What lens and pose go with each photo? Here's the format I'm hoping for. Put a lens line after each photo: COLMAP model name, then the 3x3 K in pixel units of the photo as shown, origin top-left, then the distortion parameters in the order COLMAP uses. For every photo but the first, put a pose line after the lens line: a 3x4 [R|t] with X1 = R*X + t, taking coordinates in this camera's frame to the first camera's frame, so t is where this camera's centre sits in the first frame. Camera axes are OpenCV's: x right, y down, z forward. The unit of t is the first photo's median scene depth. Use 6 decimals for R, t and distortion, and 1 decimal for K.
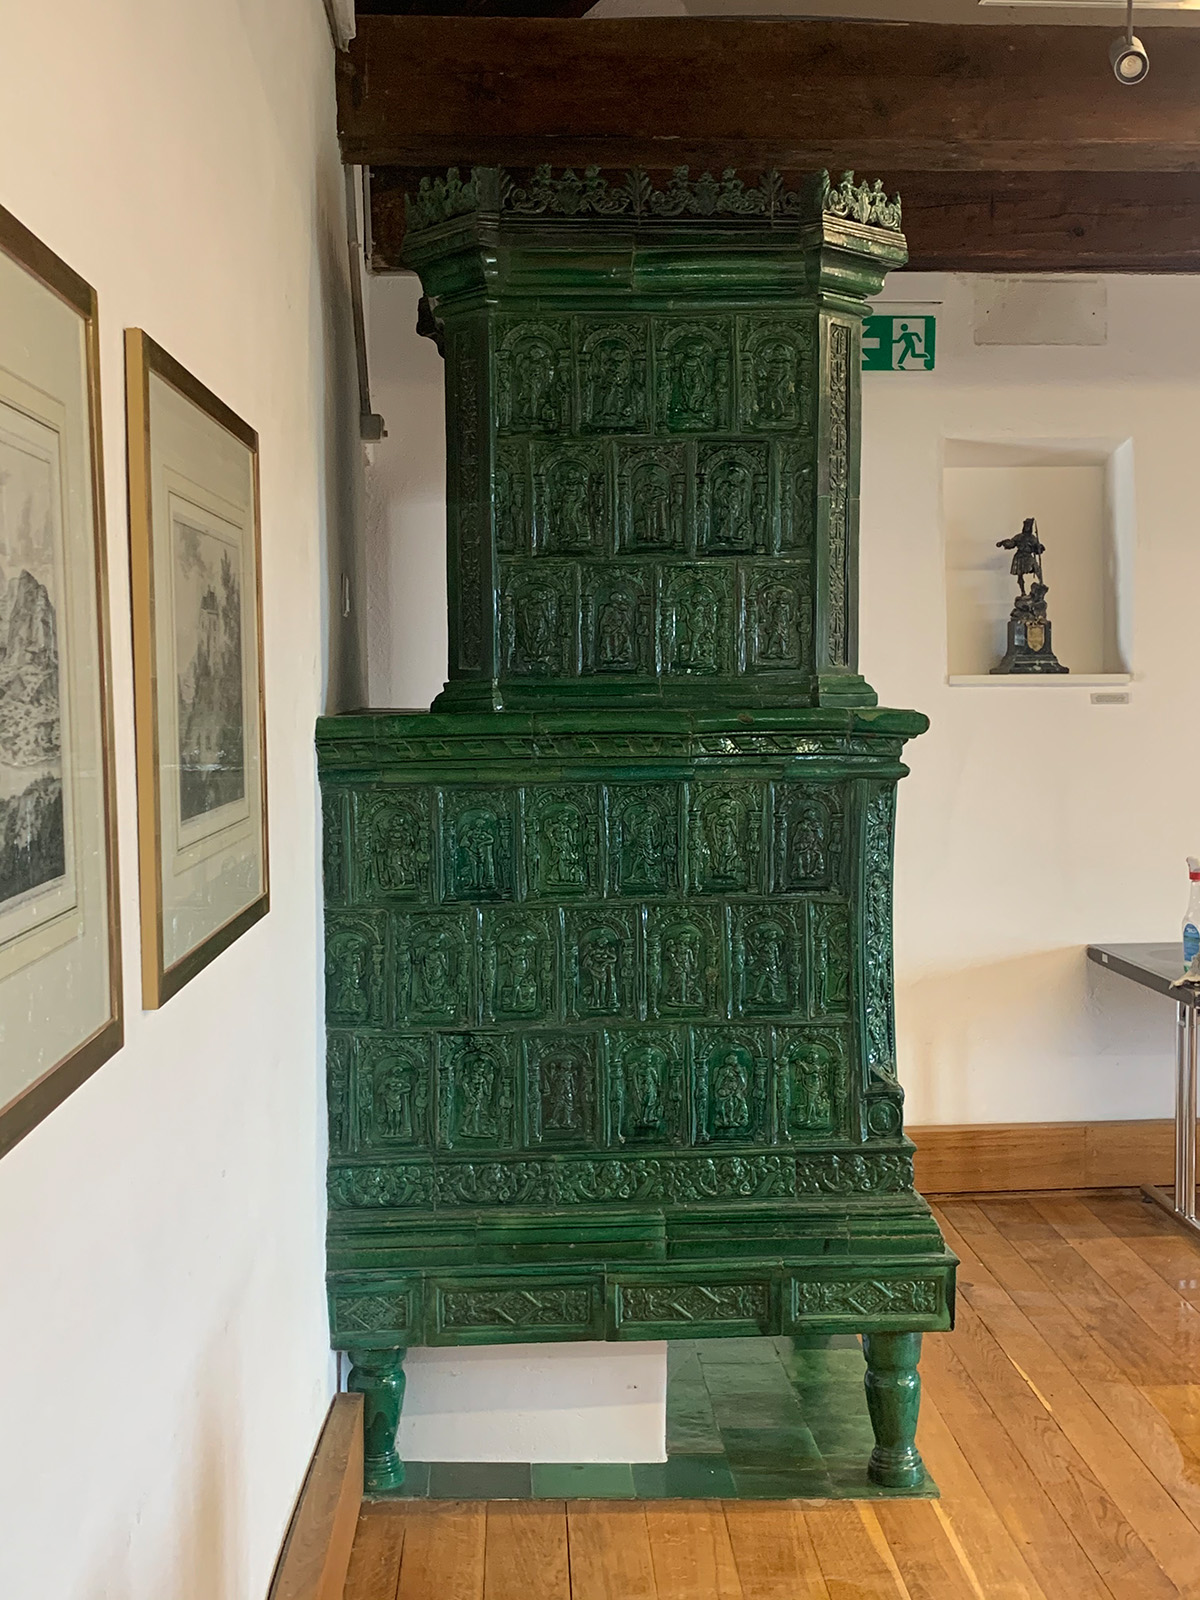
lens RADIAL K [[1836.5, 0, 600.0], [0, 1836.5, 800.0], [0, 0, 1]] dist [0.171724, -0.532031]
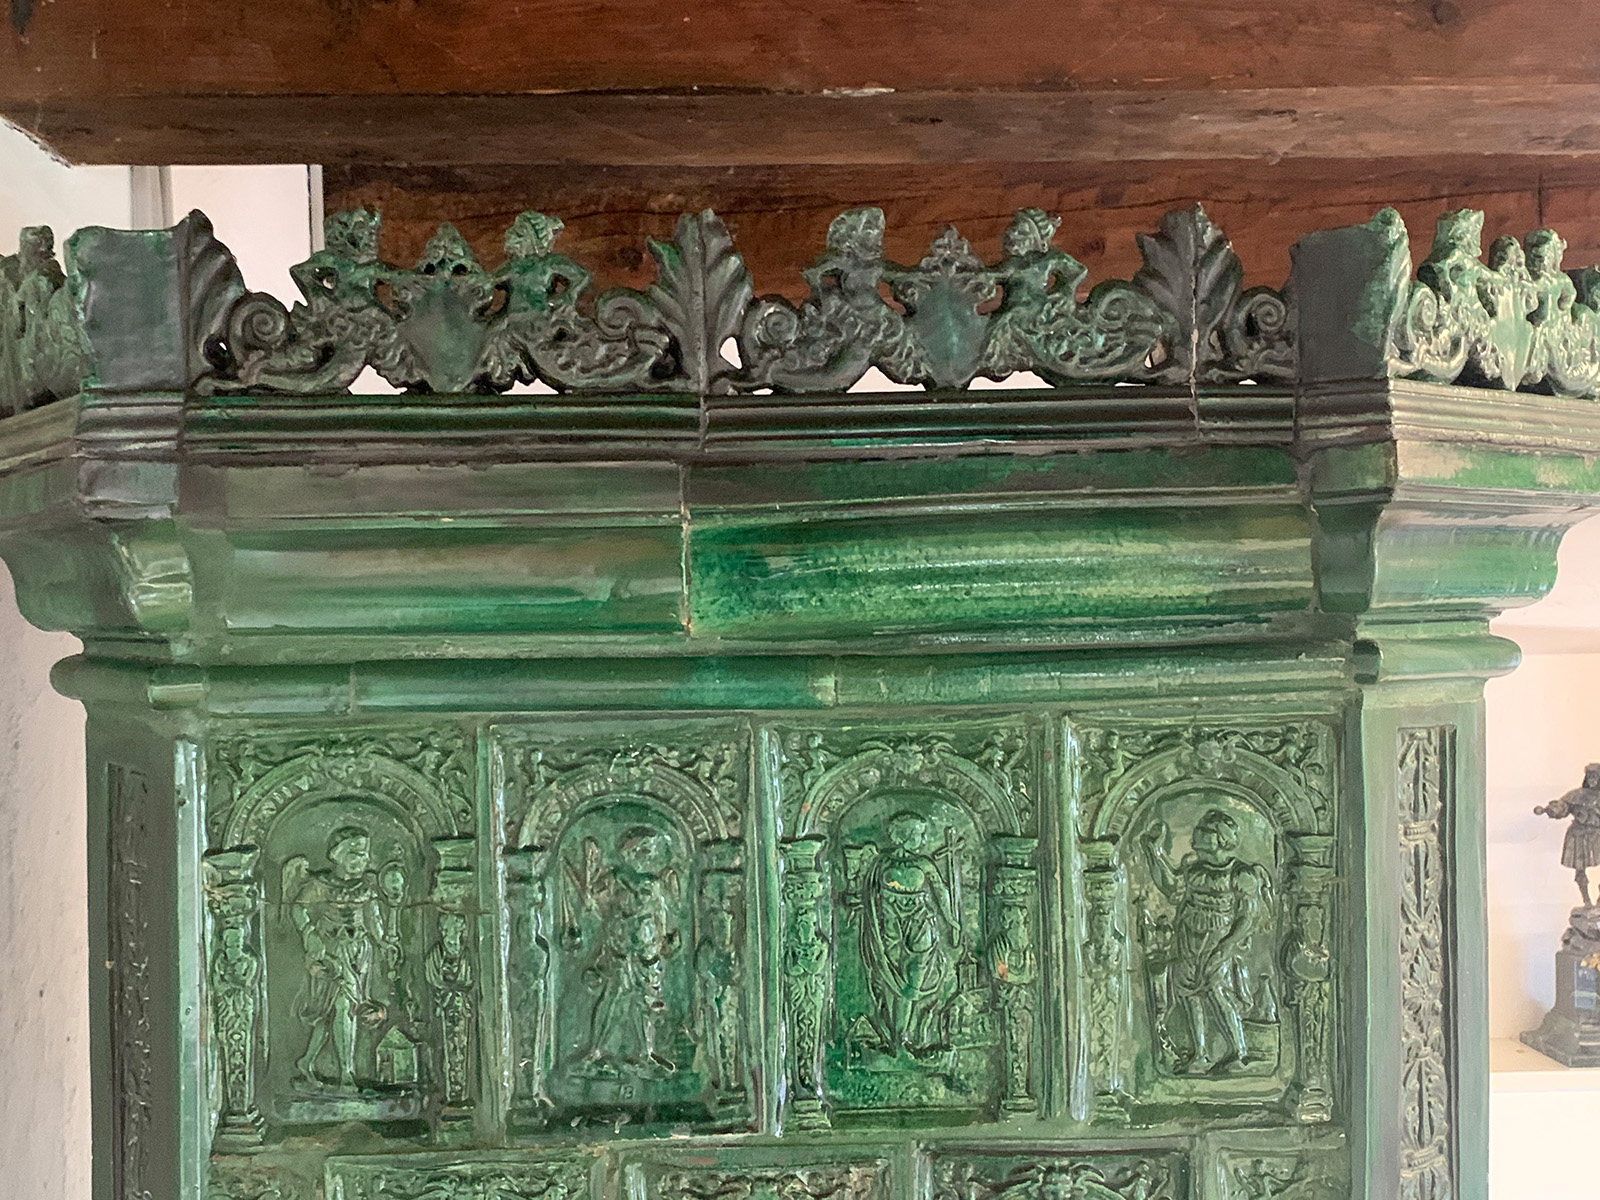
lens RADIAL K [[1836.5, 0, 800.0], [0, 1836.5, 600.0], [0, 0, 1]] dist [0.171724, -0.532031]
pose [[0.998884, -0.003895, -0.047077, 0.046802], [0.001130, 0.998280, -0.058613, -0.262777], [0.047224, 0.058494, 0.997170, 0.717552]]
